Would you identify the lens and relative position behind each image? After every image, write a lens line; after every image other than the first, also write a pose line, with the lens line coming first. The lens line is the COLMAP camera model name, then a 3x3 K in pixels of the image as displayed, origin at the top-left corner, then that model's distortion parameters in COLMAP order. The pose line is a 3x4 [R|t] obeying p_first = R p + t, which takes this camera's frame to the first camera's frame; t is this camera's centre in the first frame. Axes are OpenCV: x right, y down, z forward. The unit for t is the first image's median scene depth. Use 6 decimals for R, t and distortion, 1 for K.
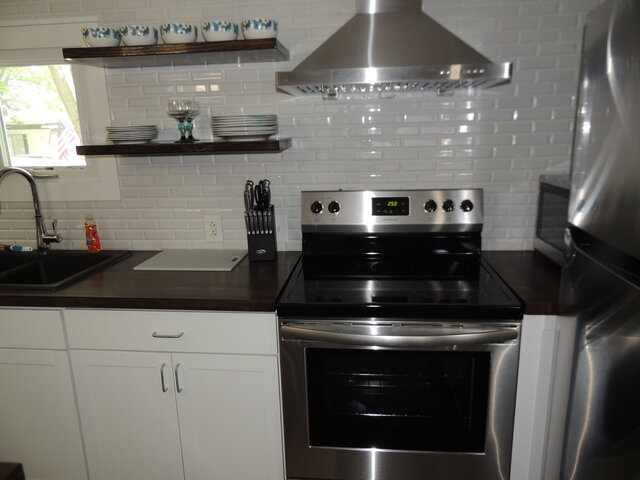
lens RADIAL K [[459.9, 0, 323.2], [0, 459.9, 242.1], [0, 0, 1]] dist [0.004215, -0.009149]
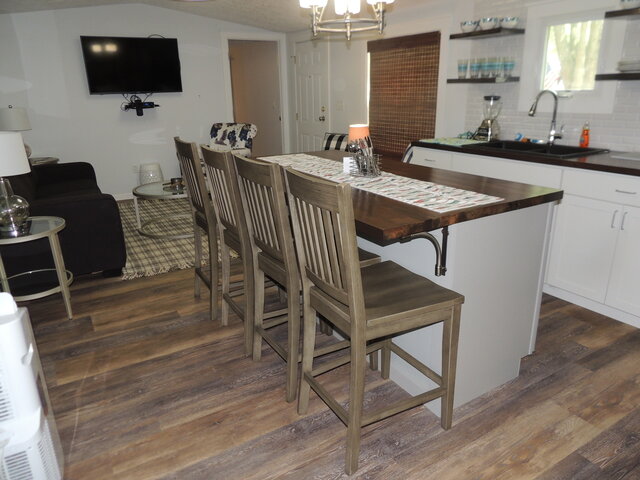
lens RADIAL K [[459.9, 0, 319.2], [0, 459.9, 243.9], [0, 0, 1]] dist [0.004215, -0.009149]
pose [[0.596347, 0.262850, -0.758472, 0.222593], [-0.167466, 0.964817, 0.202690, 0.169331], [0.785064, 0.006145, 0.619384, -0.637815]]
